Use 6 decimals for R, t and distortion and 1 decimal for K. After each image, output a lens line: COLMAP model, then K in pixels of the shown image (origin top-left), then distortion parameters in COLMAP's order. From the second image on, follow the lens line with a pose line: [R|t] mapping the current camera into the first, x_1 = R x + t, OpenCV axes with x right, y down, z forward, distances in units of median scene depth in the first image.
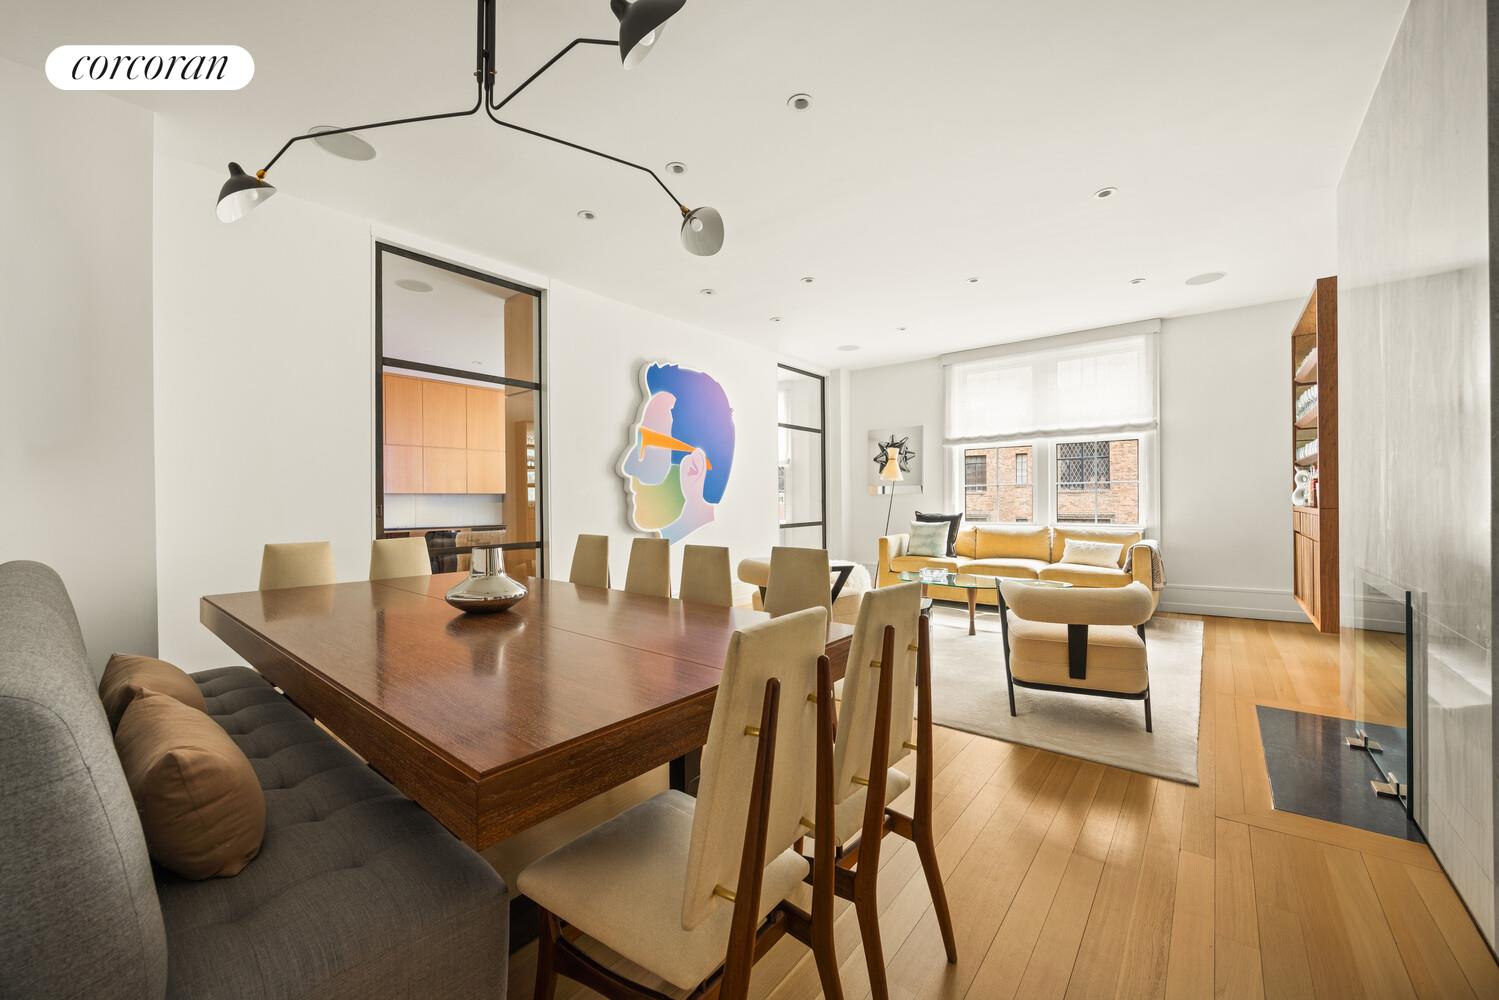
lens RADIAL K [[584.7, 0, 751.5], [0, 584.7, 499.6], [0, 0, 1]] dist [-0.002744, -0.000062]
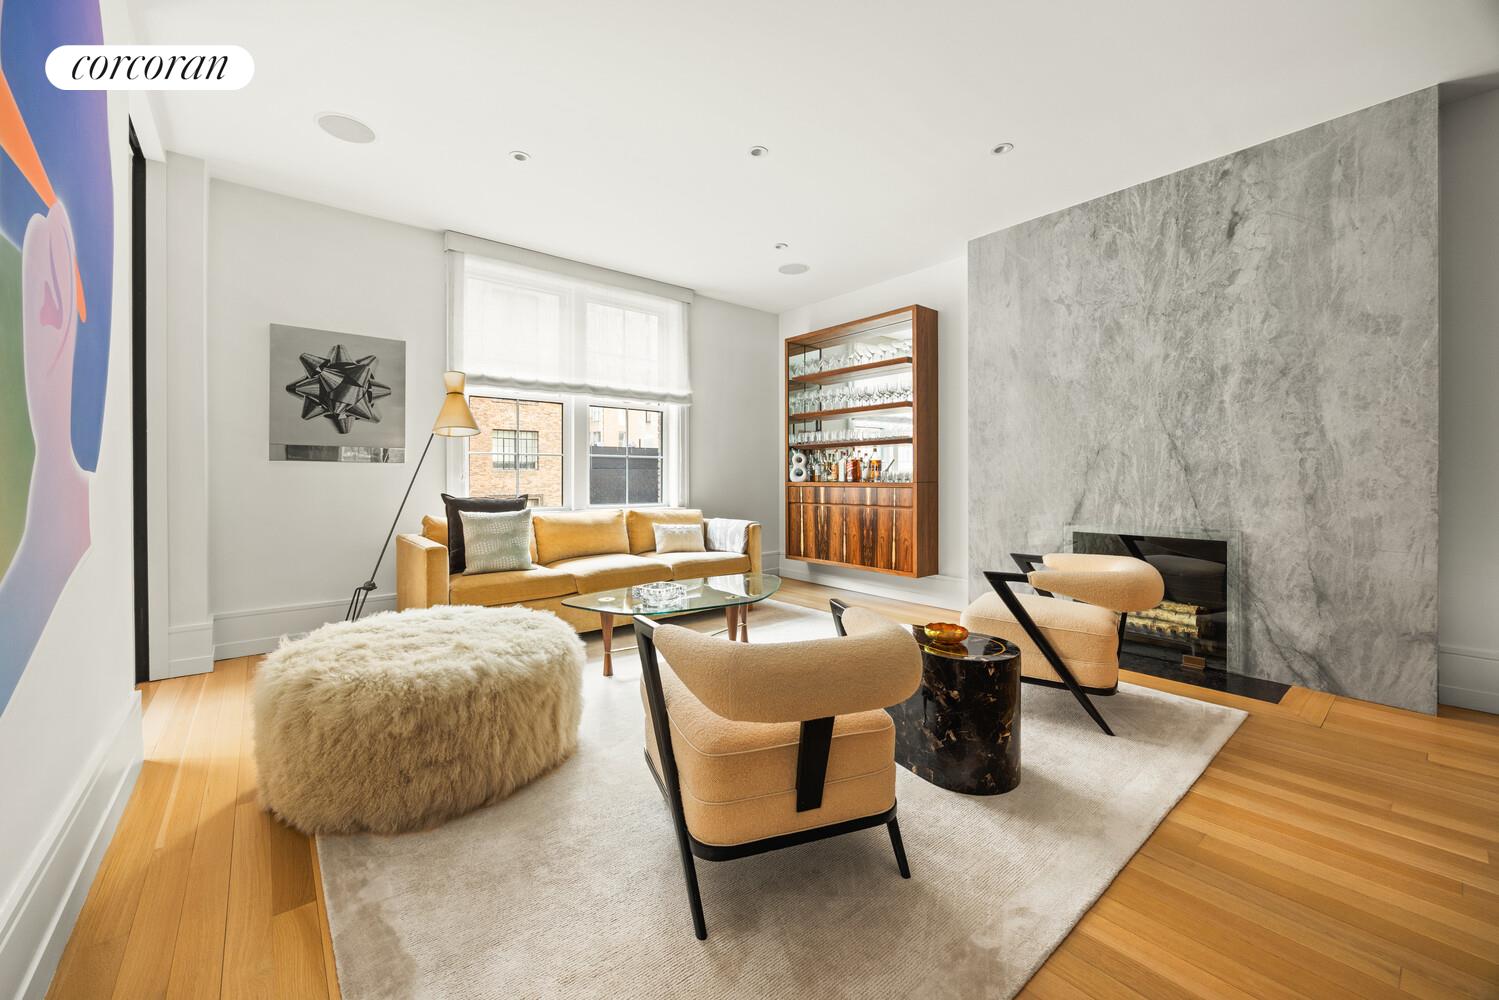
lens RADIAL K [[584.7, 0, 747.3], [0, 584.7, 485.3], [0, 0, 1]] dist [-0.002744, -0.000062]
pose [[0.196221, -0.001599, 0.980558, -0.215800], [0.002099, 0.999997, 0.001211, 0.012343], [-0.980557, 0.001820, 0.196224, 0.643661]]
